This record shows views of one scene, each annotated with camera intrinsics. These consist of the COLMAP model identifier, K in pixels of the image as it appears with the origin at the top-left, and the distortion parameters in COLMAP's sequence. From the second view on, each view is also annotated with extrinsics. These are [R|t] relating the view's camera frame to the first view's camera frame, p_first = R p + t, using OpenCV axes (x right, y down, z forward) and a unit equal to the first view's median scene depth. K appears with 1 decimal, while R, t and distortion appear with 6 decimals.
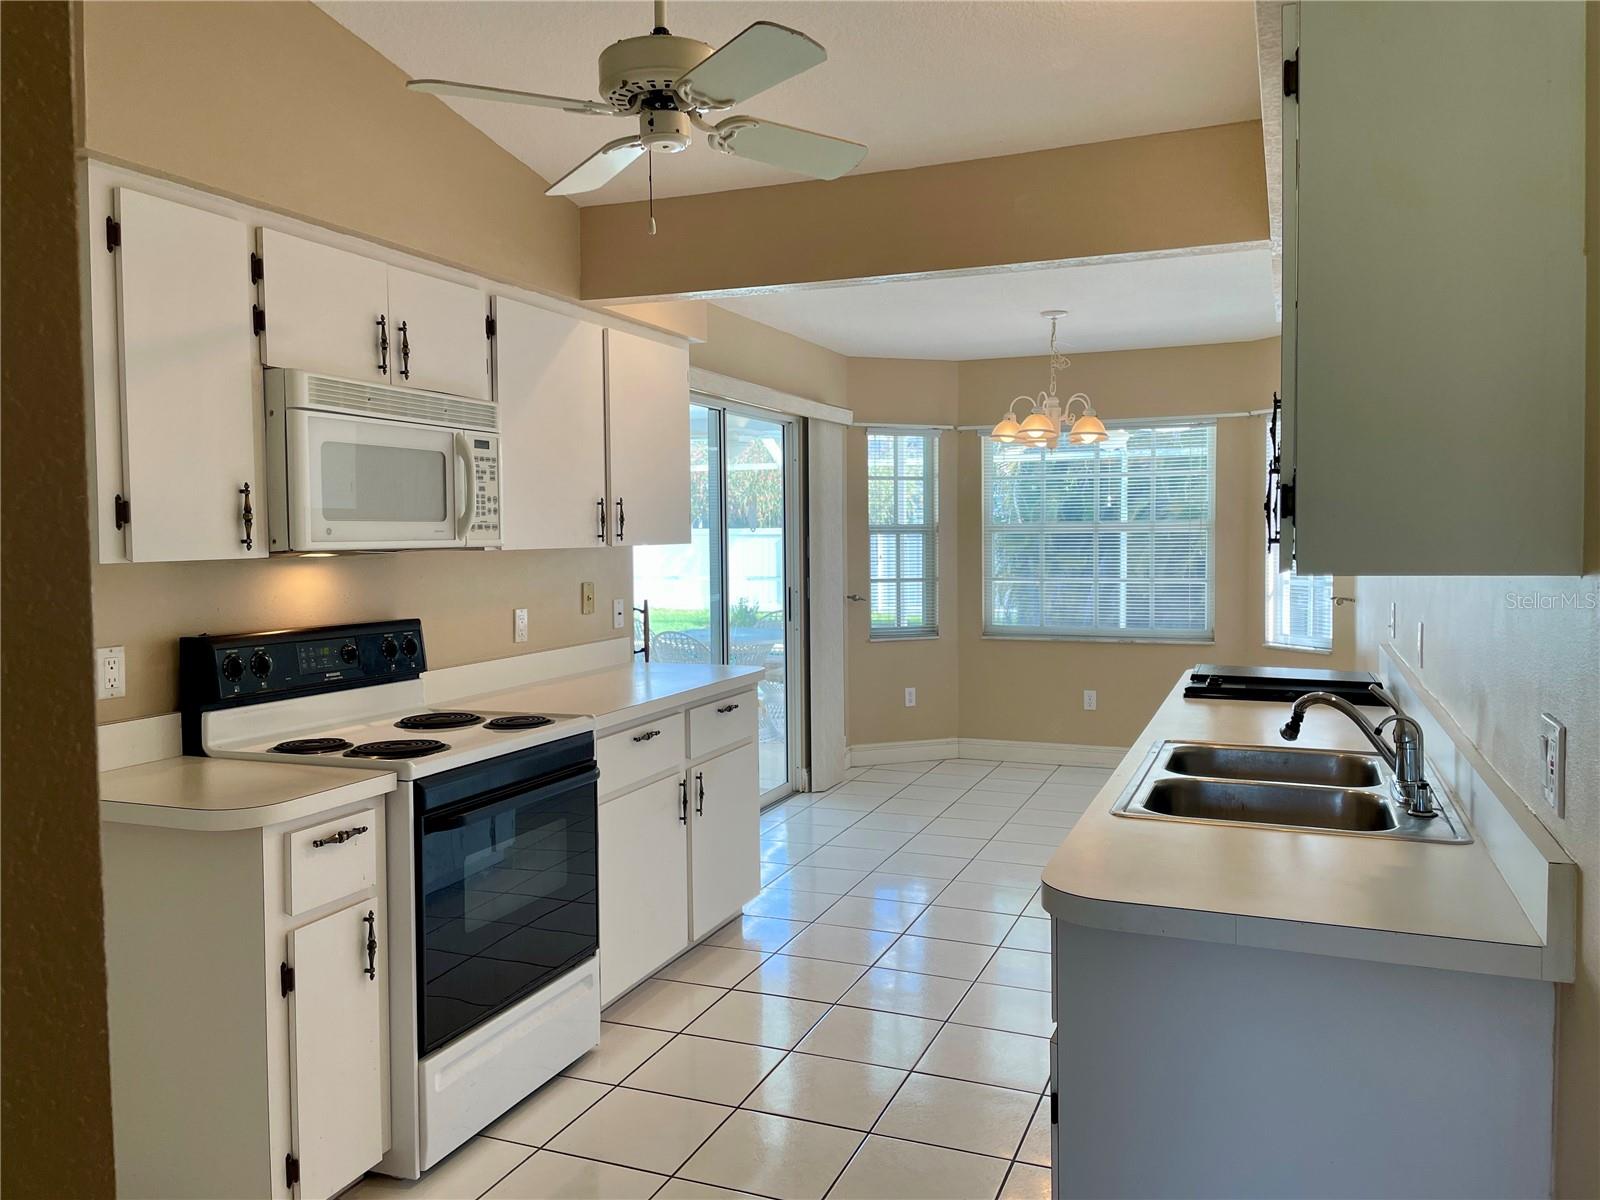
lens RADIAL K [[1208.4, 0, 801.2], [0, 1208.4, 597.3], [0, 0, 1]] dist [0.065950, -0.044550]
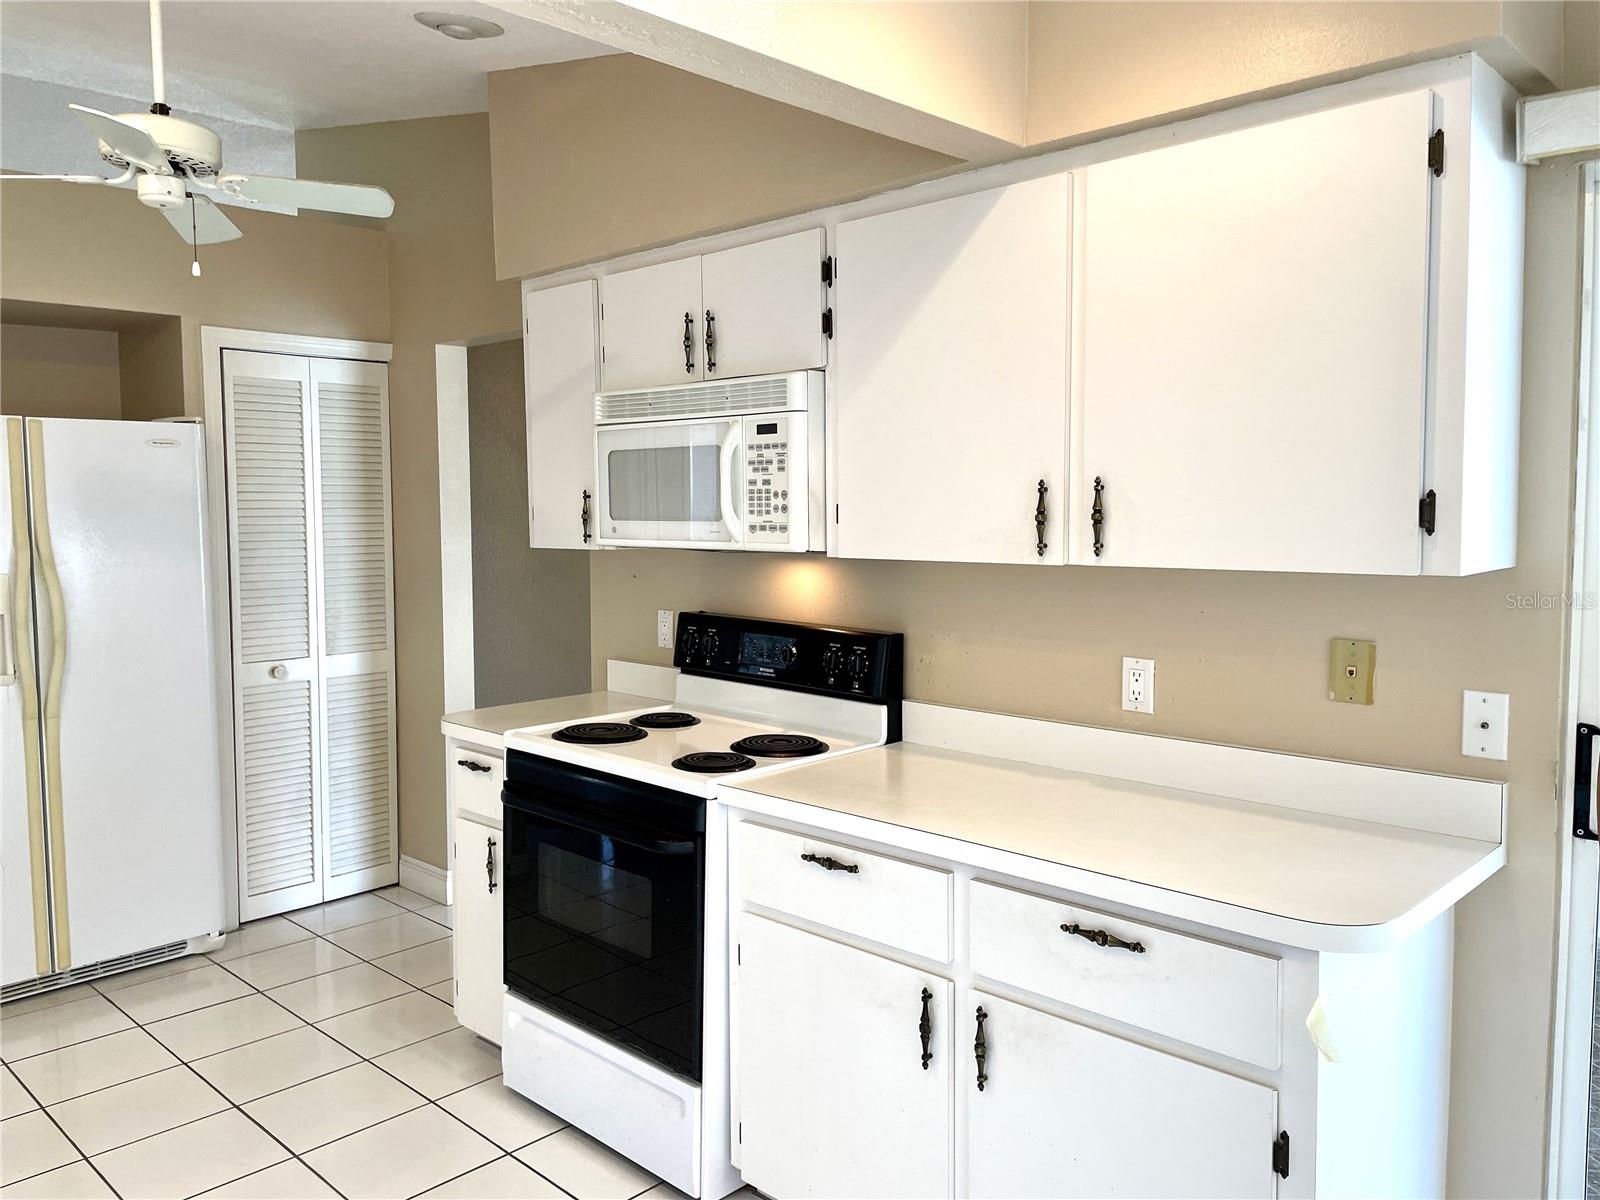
lens RADIAL K [[1208.4, 0, 802.1], [0, 1208.4, 595.7], [0, 0, 1]] dist [0.065950, -0.044550]
pose [[-0.373898, 0.082340, -0.923808, 0.500299], [-0.041259, 0.993589, 0.105258, -0.100139], [0.926552, 0.077471, -0.368103, 1.331413]]
